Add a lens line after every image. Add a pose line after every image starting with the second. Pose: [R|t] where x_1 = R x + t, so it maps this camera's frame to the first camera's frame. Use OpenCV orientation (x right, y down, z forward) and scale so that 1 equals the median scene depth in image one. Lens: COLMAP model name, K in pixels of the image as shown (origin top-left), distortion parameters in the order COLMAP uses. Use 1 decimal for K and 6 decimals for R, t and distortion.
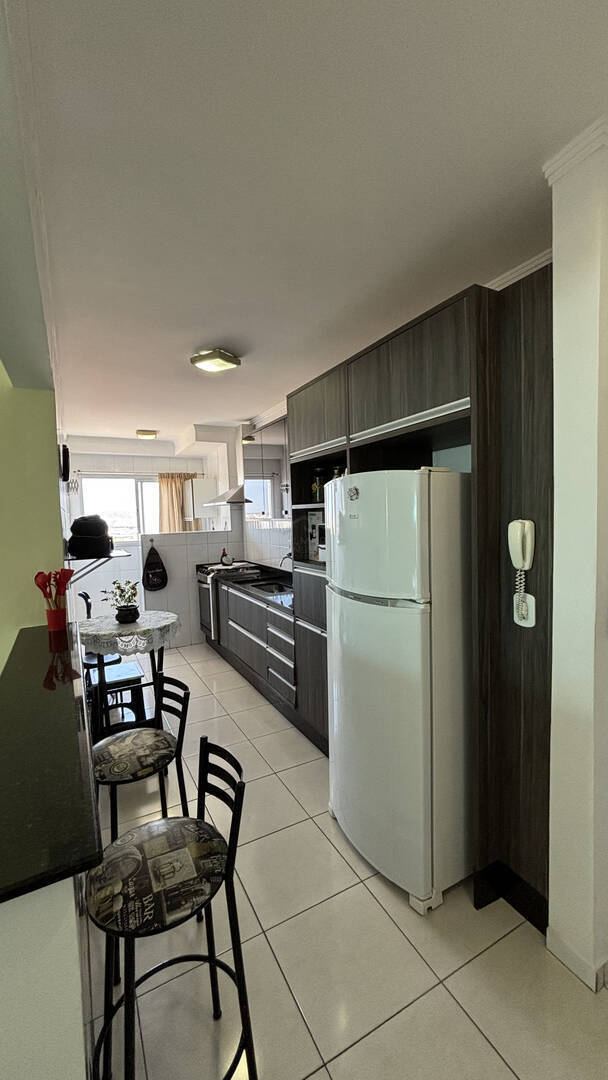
lens RADIAL K [[433.6, 0, 306.9], [0, 433.6, 541.3], [0, 0, 1]] dist [0.011370, -0.005329]
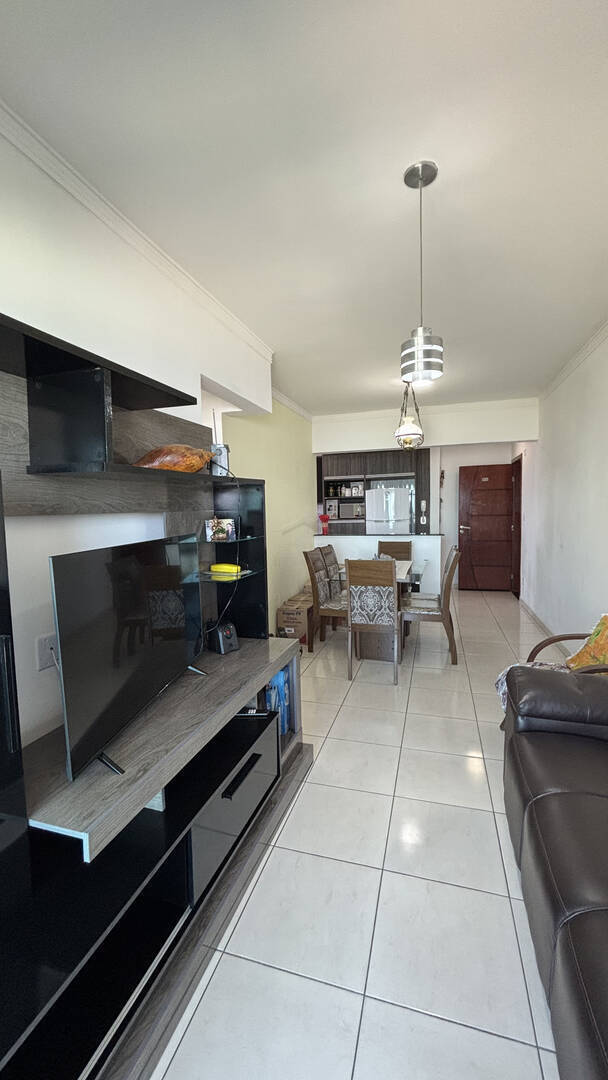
lens RADIAL K [[433.6, 0, 306.9], [0, 433.6, 541.3], [0, 0, 1]] dist [0.011370, -0.005329]
pose [[0.706033, -0.038301, 0.707142, -3.618638], [0.045420, 0.998930, 0.008755, 0.282119], [-0.706721, 0.025937, 0.707017, -1.365533]]
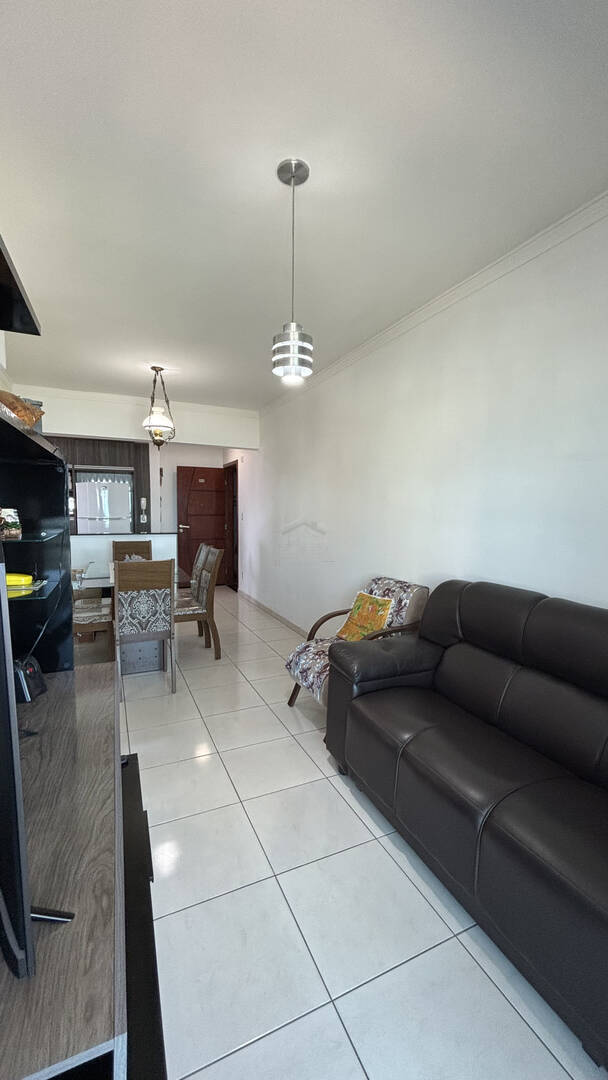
lens RADIAL K [[433.6, 0, 306.9], [0, 433.6, 541.3], [0, 0, 1]] dist [0.011370, -0.005329]
pose [[0.056798, -0.046126, 0.997320, -3.751620], [0.050659, 0.997779, 0.043262, 0.275551], [-0.997100, 0.048066, 0.059009, -0.874713]]
